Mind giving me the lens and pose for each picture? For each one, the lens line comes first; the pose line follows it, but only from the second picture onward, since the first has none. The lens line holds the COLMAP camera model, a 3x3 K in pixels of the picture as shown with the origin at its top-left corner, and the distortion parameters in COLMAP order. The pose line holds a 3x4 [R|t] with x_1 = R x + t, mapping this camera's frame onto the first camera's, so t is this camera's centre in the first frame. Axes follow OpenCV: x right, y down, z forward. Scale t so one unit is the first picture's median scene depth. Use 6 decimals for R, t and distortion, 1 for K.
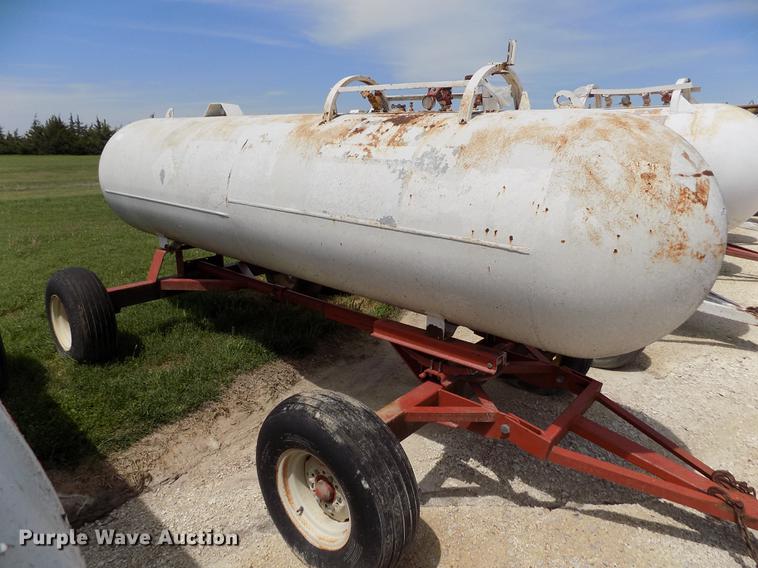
lens RADIAL K [[515.0, 0, 383.1], [0, 515.0, 278.9], [0, 0, 1]] dist [-0.065546, 0.066762]
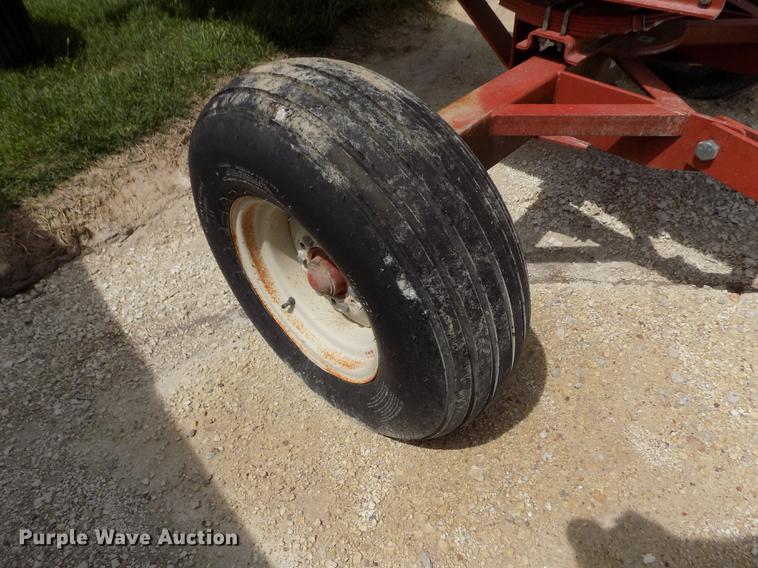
lens RADIAL K [[515.0, 0, 381.5], [0, 515.0, 280.7], [0, 0, 1]] dist [-0.065546, 0.066762]
pose [[0.995327, 0.010115, -0.096026, -0.011726], [0.038980, 0.867764, 0.495446, 0.140687], [0.088340, -0.496874, 0.863315, 0.462283]]
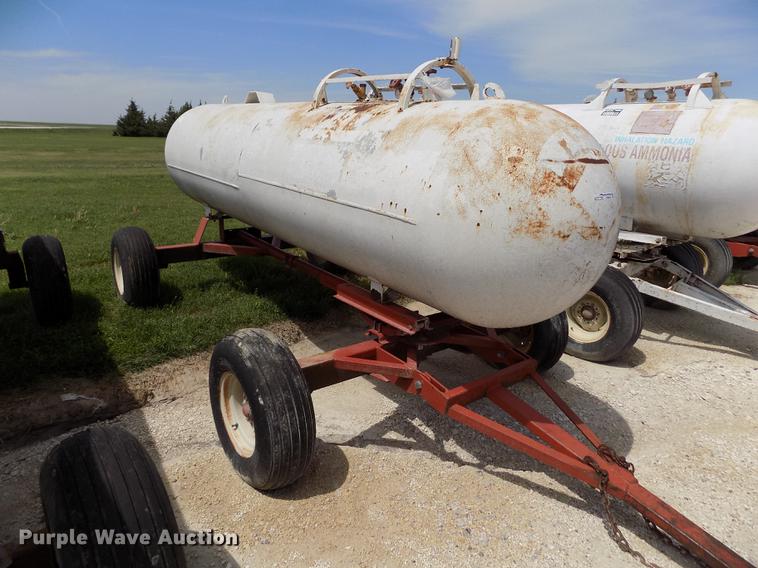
lens RADIAL K [[515.0, 0, 380.9], [0, 515.0, 279.1], [0, 0, 1]] dist [-0.065546, 0.066762]
pose [[0.977260, 0.084591, -0.194442, 0.323992], [-0.081694, 0.996395, 0.022887, 0.039233], [0.195677, -0.006482, 0.980647, -0.109631]]
